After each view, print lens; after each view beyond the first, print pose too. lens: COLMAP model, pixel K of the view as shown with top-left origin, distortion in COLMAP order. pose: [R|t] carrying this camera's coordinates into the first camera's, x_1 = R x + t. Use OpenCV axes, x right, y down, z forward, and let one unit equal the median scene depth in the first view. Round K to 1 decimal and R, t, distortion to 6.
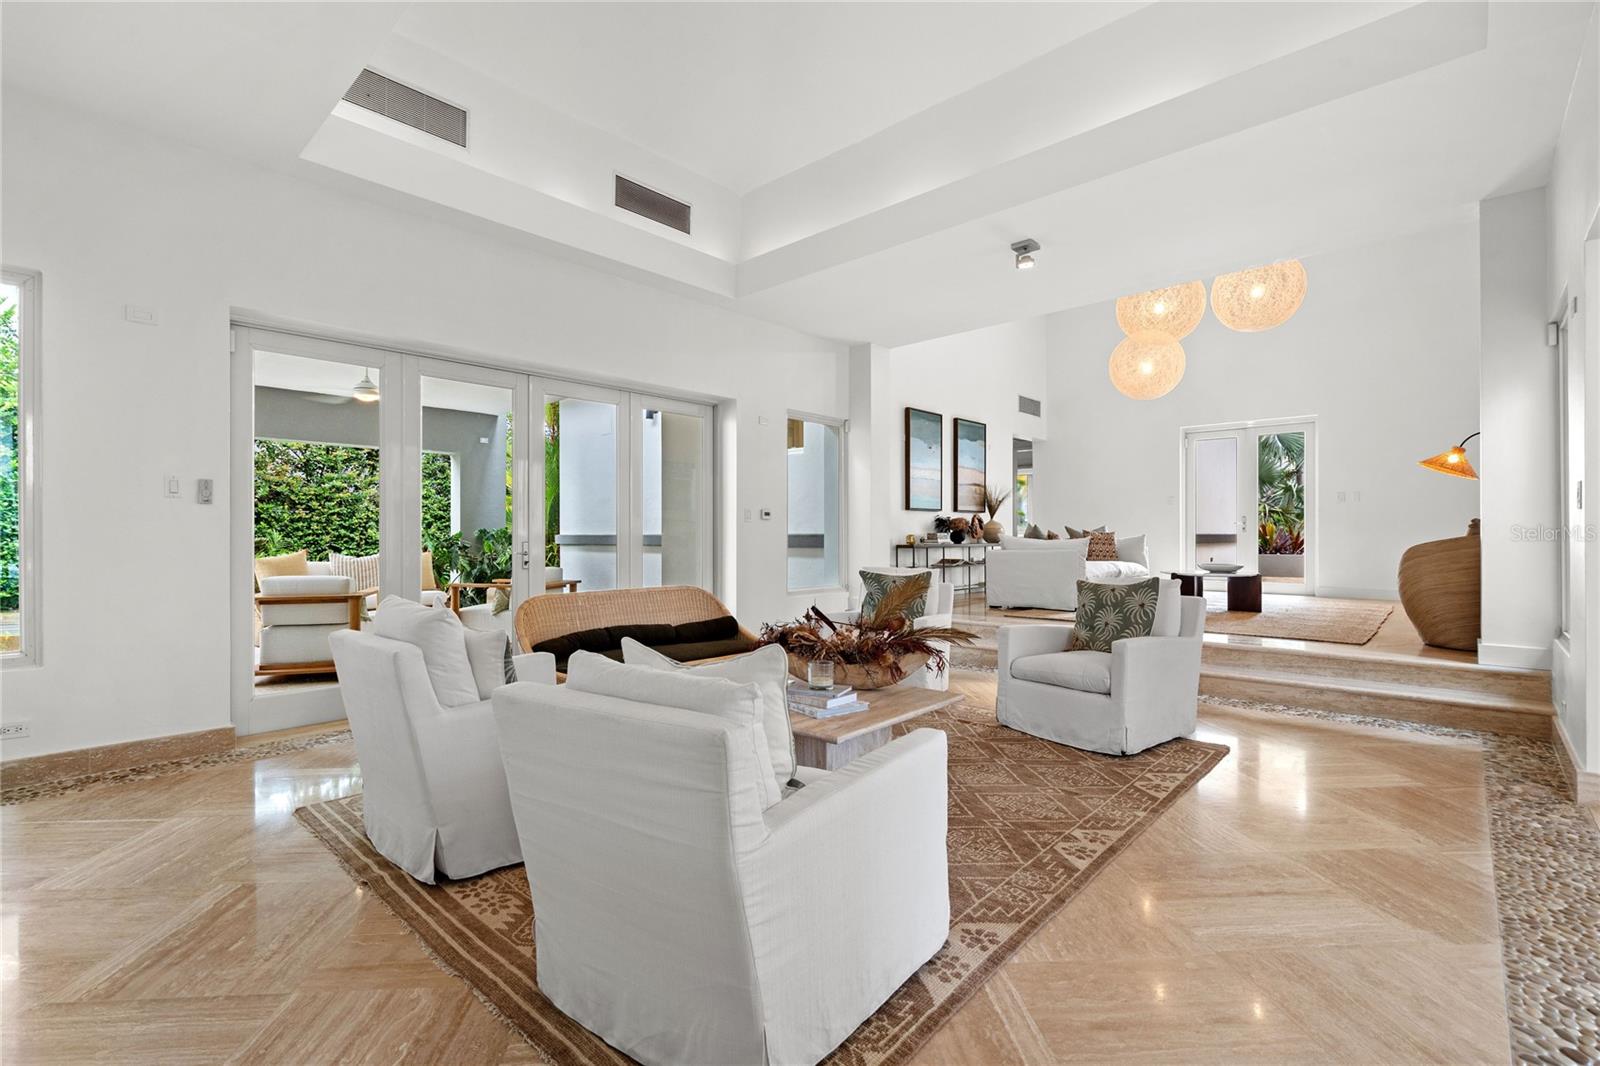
lens RADIAL K [[722.5, 0, 800.0], [0, 722.5, 533.0], [0, 0, 1]] dist [-0.002716, -0.000607]
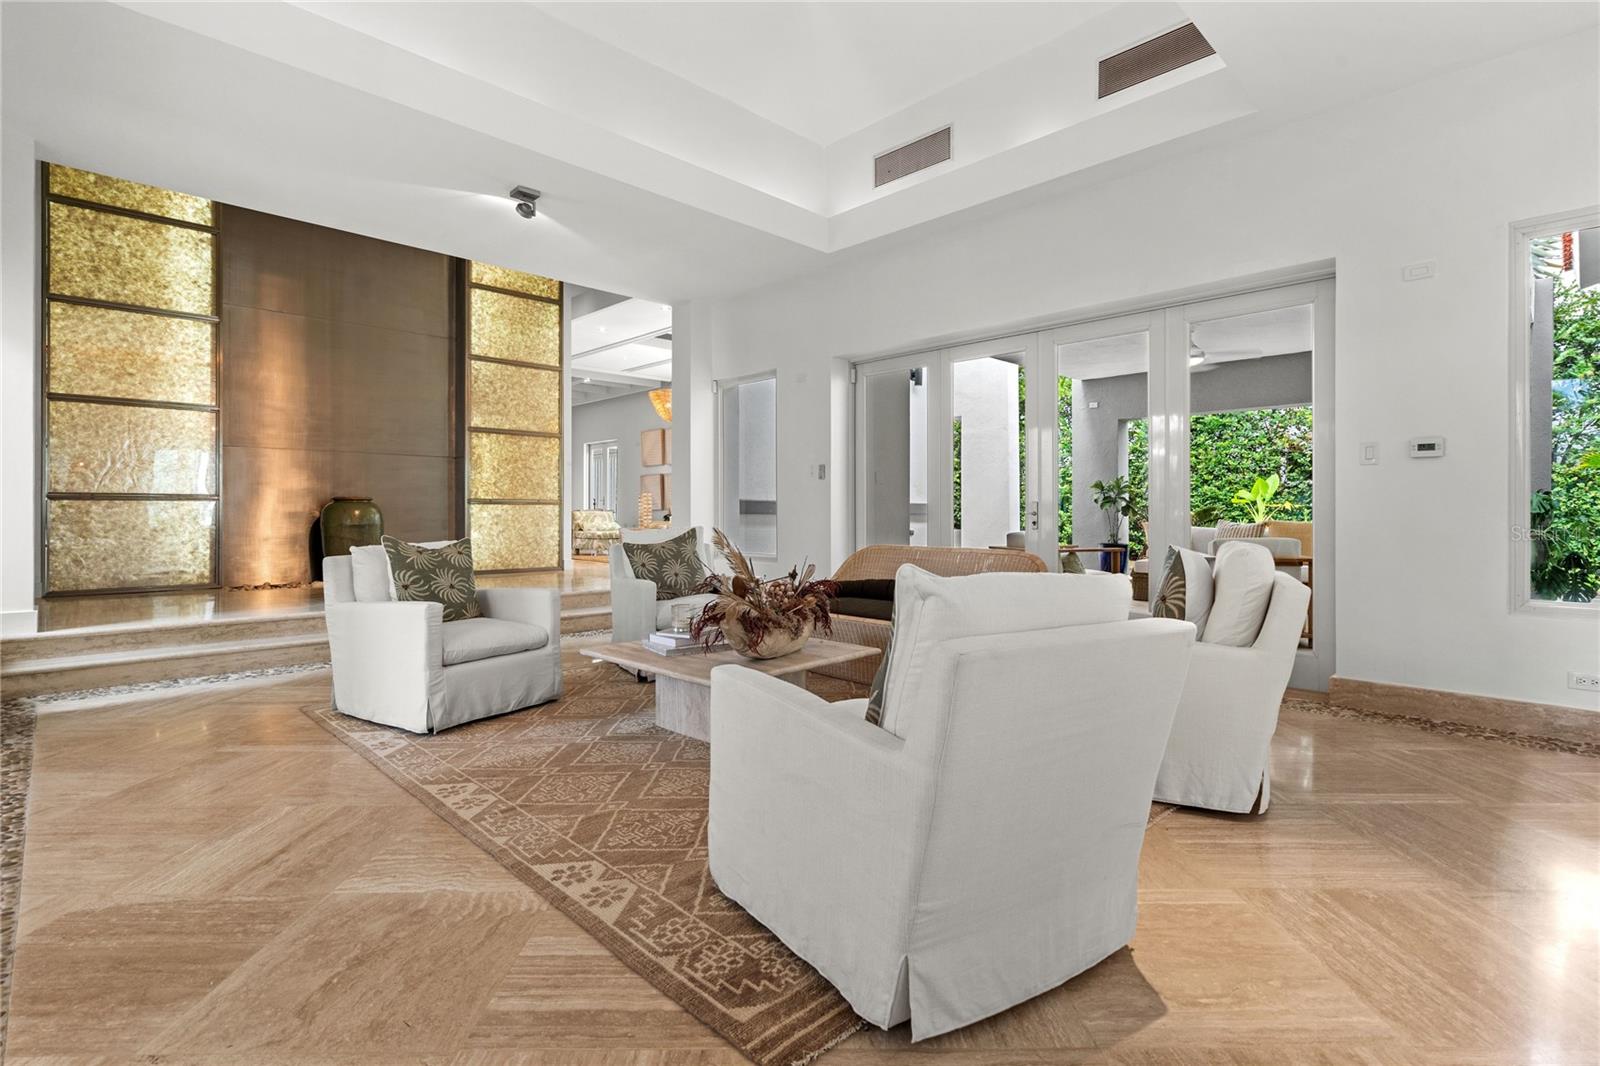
lens RADIAL K [[764.9, 0, 802.4], [0, 764.9, 512.9], [0, 0, 1]] dist [-0.000181, 0.000297]
pose [[-0.055725, 0.001672, -0.998445, 0.590505], [0.002597, 0.999995, 0.001530, 0.021723], [0.998443, -0.002507, -0.055729, 0.641044]]
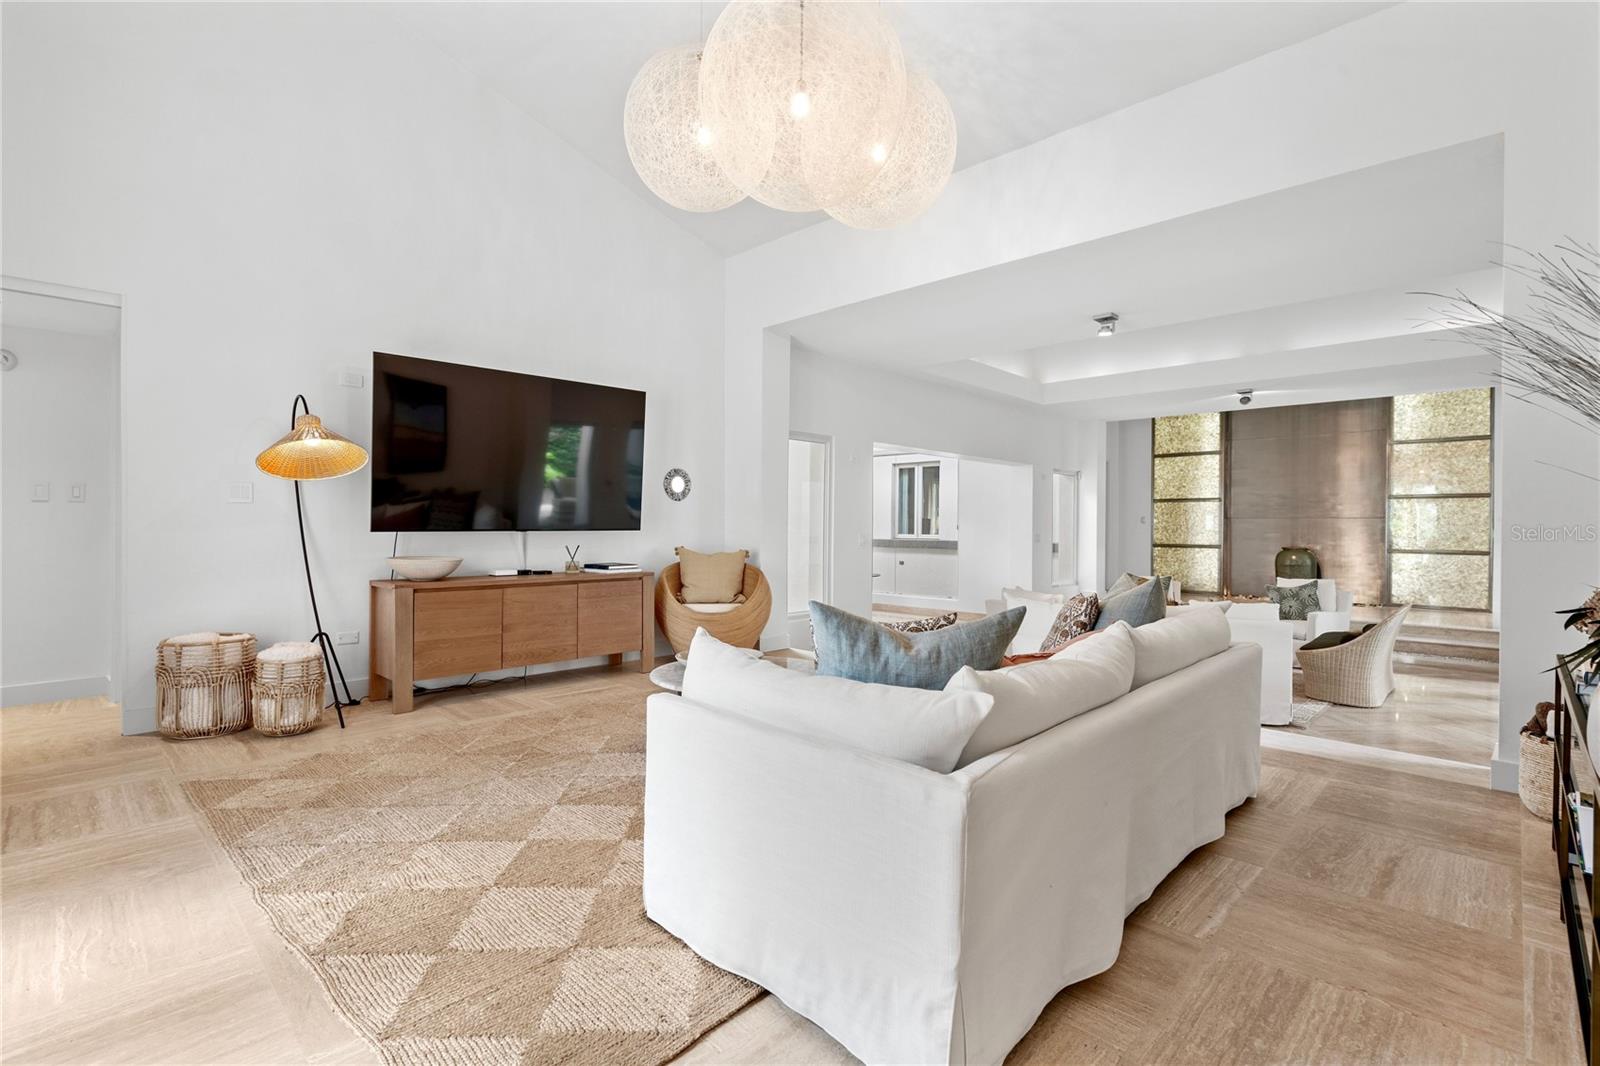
lens RADIAL K [[737.3, 0, 793.5], [0, 737.3, 527.5], [0, 0, 1]] dist [0.001384, 0.000351]
pose [[-0.999464, -0.004549, 0.032423, 0.628420], [-0.004586, 0.999989, -0.001071, -0.046498], [-0.032418, -0.001219, -0.999474, 1.785992]]
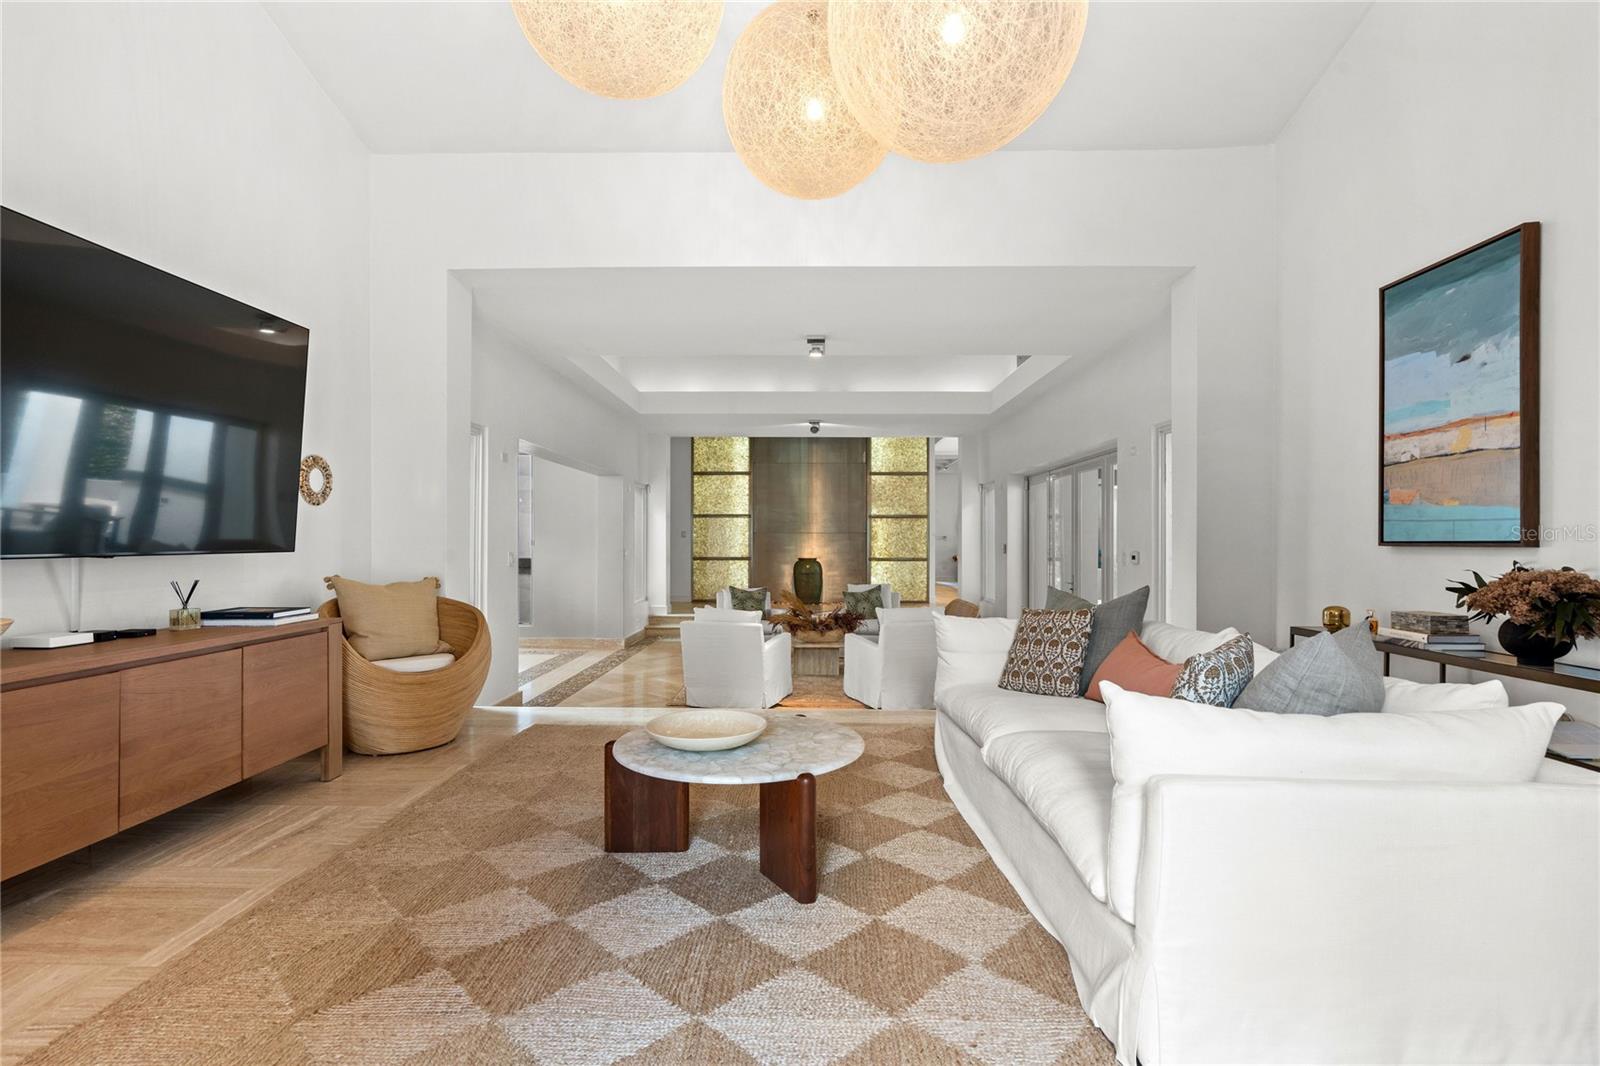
lens RADIAL K [[766.4, 0, 799.5], [0, 766.4, 538.8], [0, 0, 1]] dist [-0.002199, -0.000274]
pose [[-0.749773, -0.002021, -0.661692, 0.951299], [0.001867, 0.999985, -0.005170, -0.049224], [0.661693, -0.005112, -0.749758, 1.569120]]
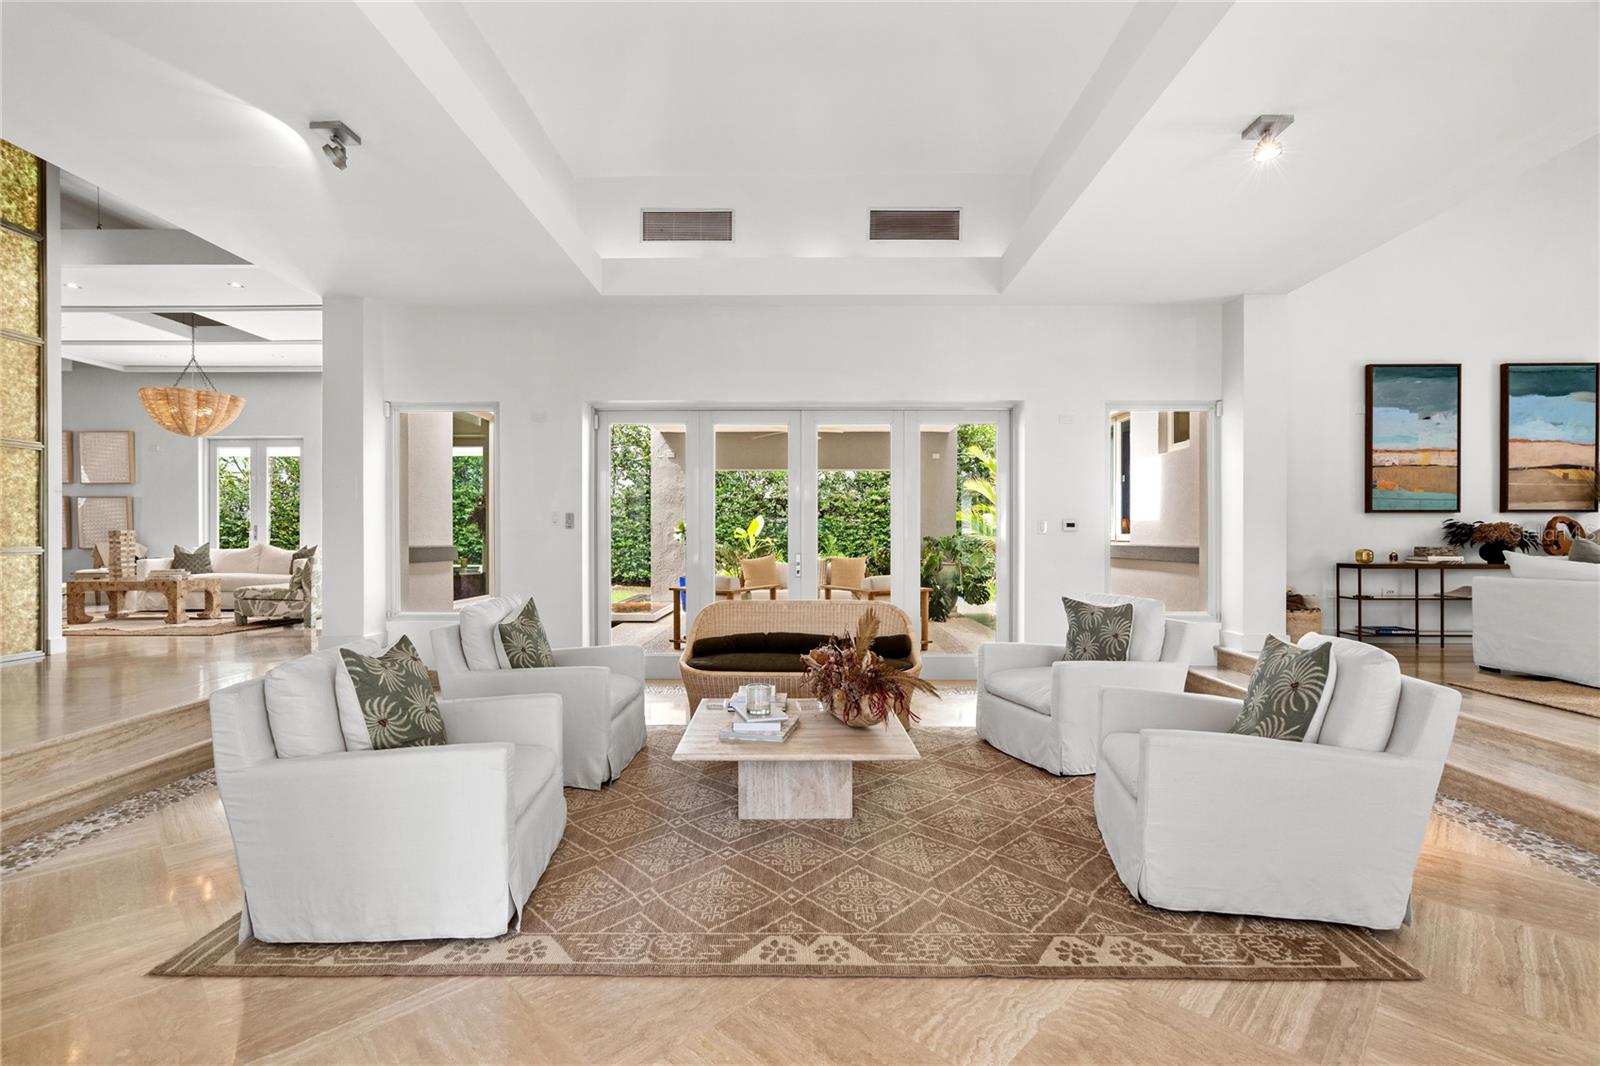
lens RADIAL K [[719.6, 0, 798.3], [0, 719.6, 535.9], [0, 0, 1]] dist [-0.000926, -0.000189]
pose [[0.667832, 0.002361, -0.744308, 0.423832], [0.000781, 0.999992, 0.003874, -0.018583], [0.744311, -0.003169, 0.667825, 0.190432]]
